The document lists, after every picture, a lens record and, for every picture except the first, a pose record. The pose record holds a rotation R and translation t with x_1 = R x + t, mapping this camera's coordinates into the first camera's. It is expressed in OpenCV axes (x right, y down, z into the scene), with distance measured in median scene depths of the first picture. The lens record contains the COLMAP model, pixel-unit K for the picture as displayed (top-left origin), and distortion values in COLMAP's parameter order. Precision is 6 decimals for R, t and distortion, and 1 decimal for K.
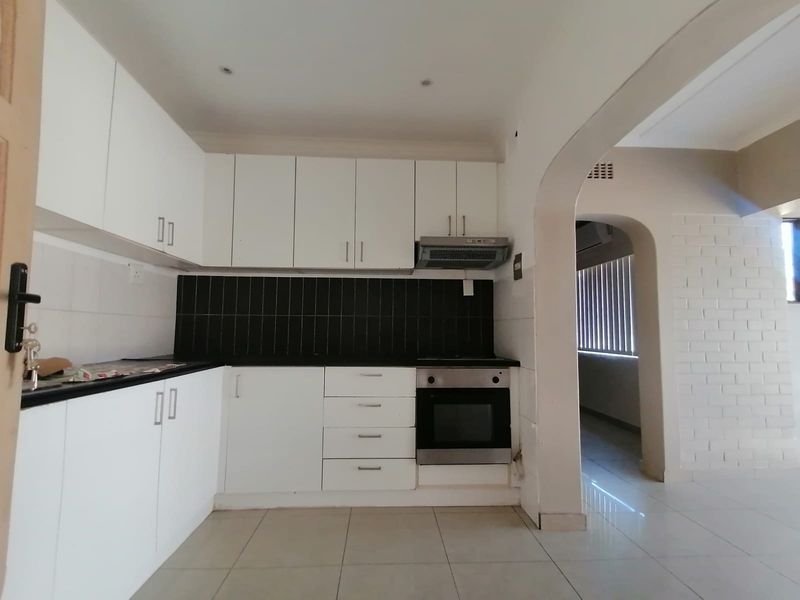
lens RADIAL K [[397.8, 0, 403.8], [0, 397.8, 301.4], [0, 0, 1]] dist [0.046514, -0.034198]
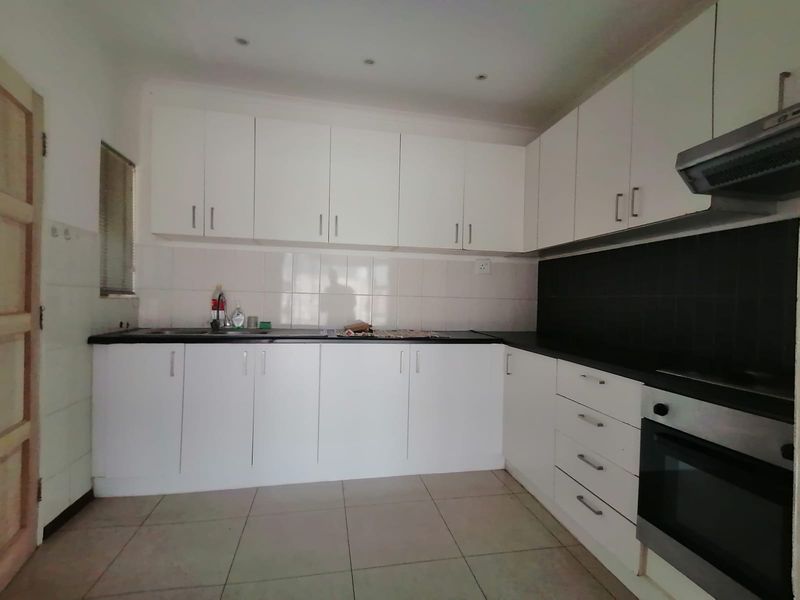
lens RADIAL K [[397.8, 0, 403.8], [0, 397.8, 301.4], [0, 0, 1]] dist [0.046514, -0.034198]
pose [[0.149756, 0.006088, -0.988704, 0.587286], [0.046954, 0.998809, 0.013263, 0.016238], [0.987607, -0.048409, 0.149292, 0.560475]]
